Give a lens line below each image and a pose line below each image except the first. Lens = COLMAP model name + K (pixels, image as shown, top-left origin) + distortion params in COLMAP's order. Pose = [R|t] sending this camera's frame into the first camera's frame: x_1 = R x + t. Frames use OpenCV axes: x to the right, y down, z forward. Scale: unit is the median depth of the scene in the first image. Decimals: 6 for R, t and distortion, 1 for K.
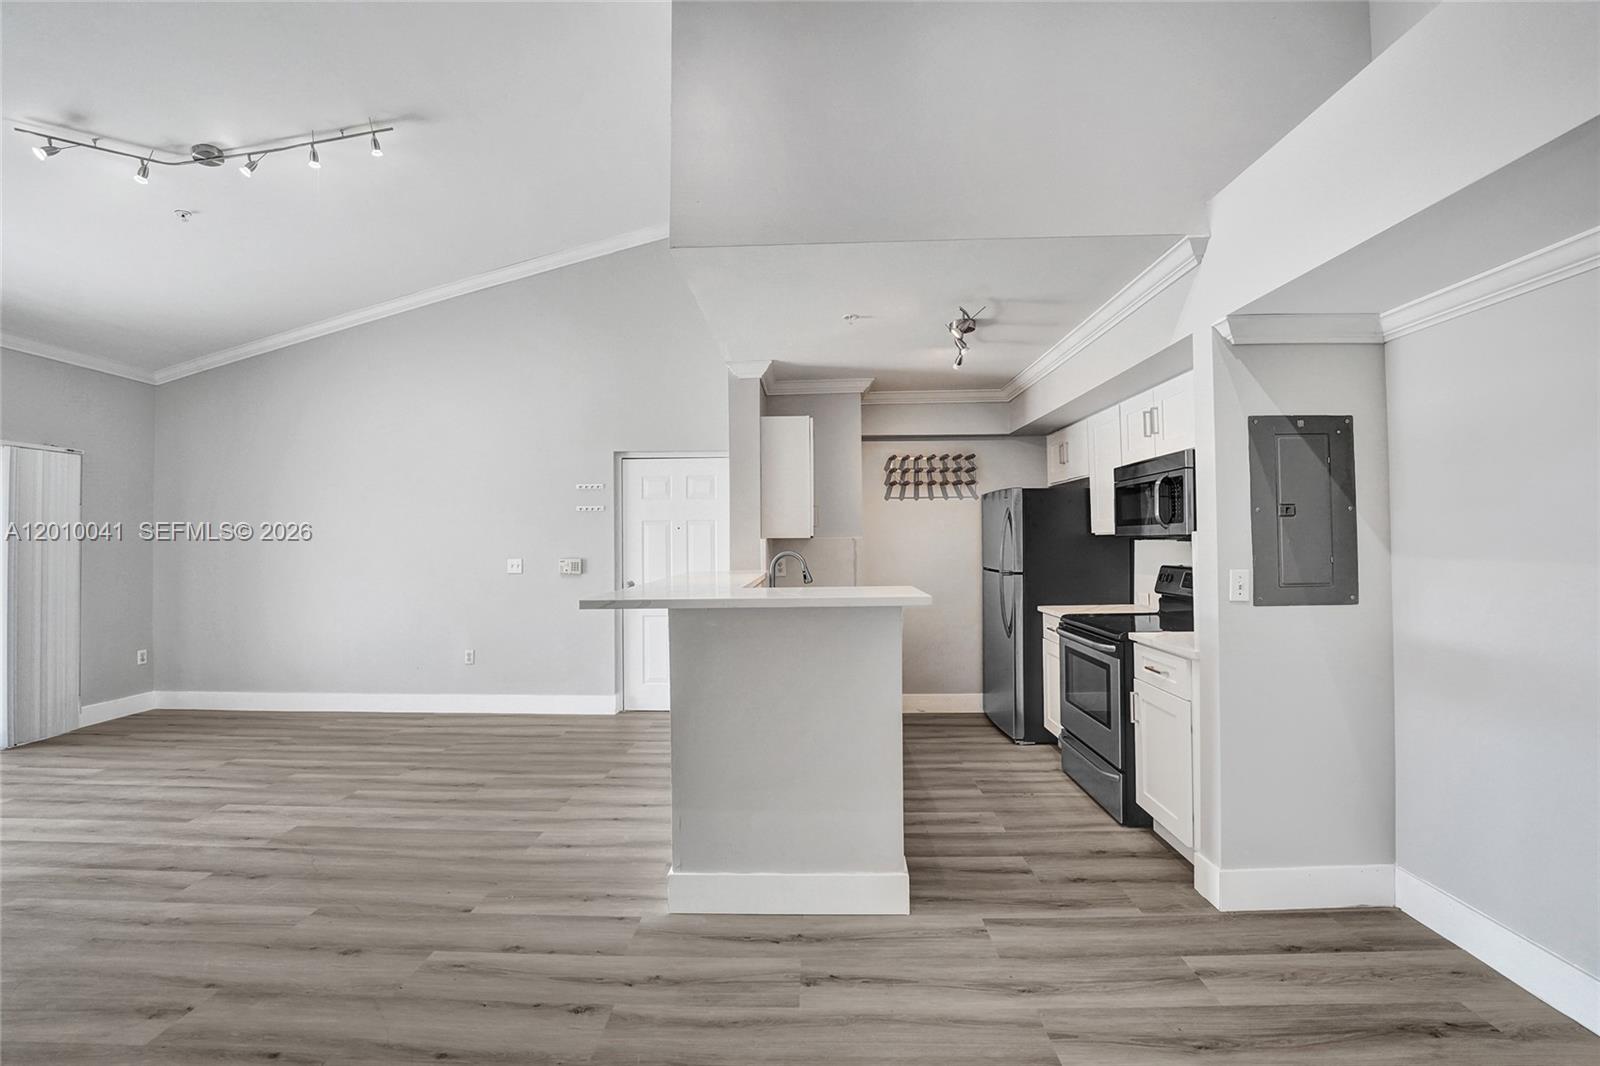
lens RADIAL K [[656.4, 0, 794.1], [0, 656.4, 528.4], [0, 0, 1]] dist [-0.026534, 0.001686]
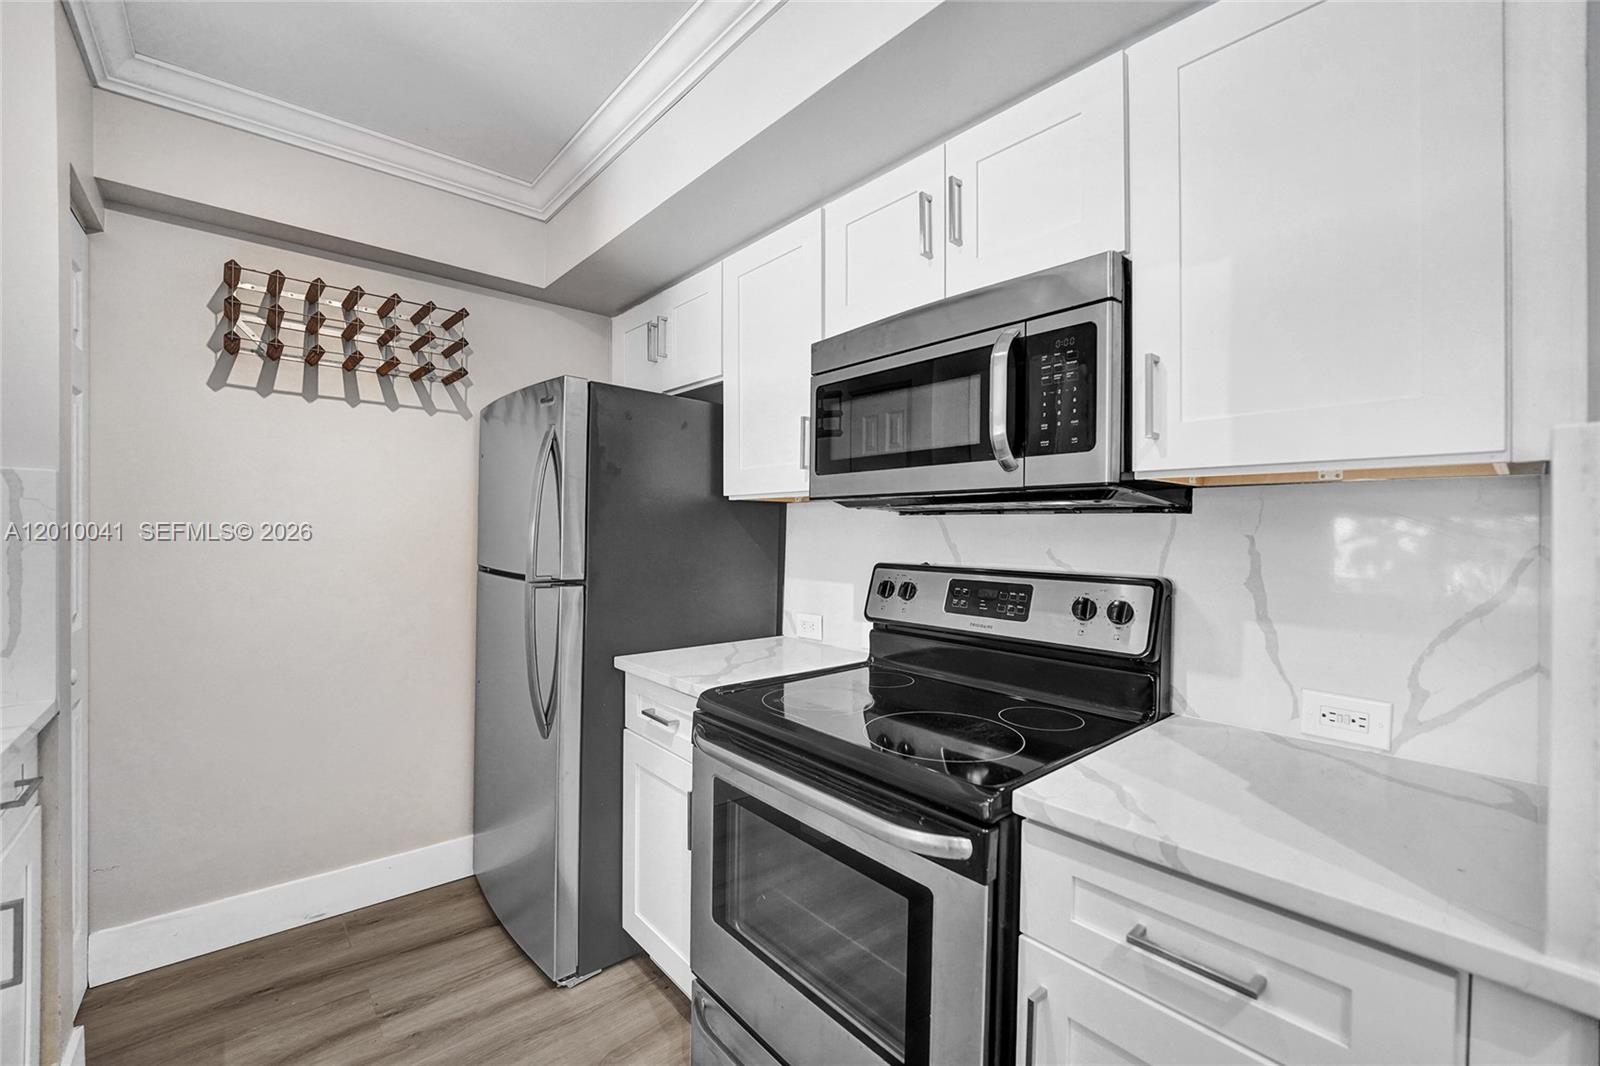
lens RADIAL K [[656.4, 0, 795.3], [0, 656.4, 537.4], [0, 0, 1]] dist [-0.026534, 0.001686]
pose [[0.732036, 0.019551, 0.680985, 0.186003], [-0.037982, 0.999205, 0.012143, 0.033759], [-0.680206, -0.034754, 0.732197, 0.686044]]
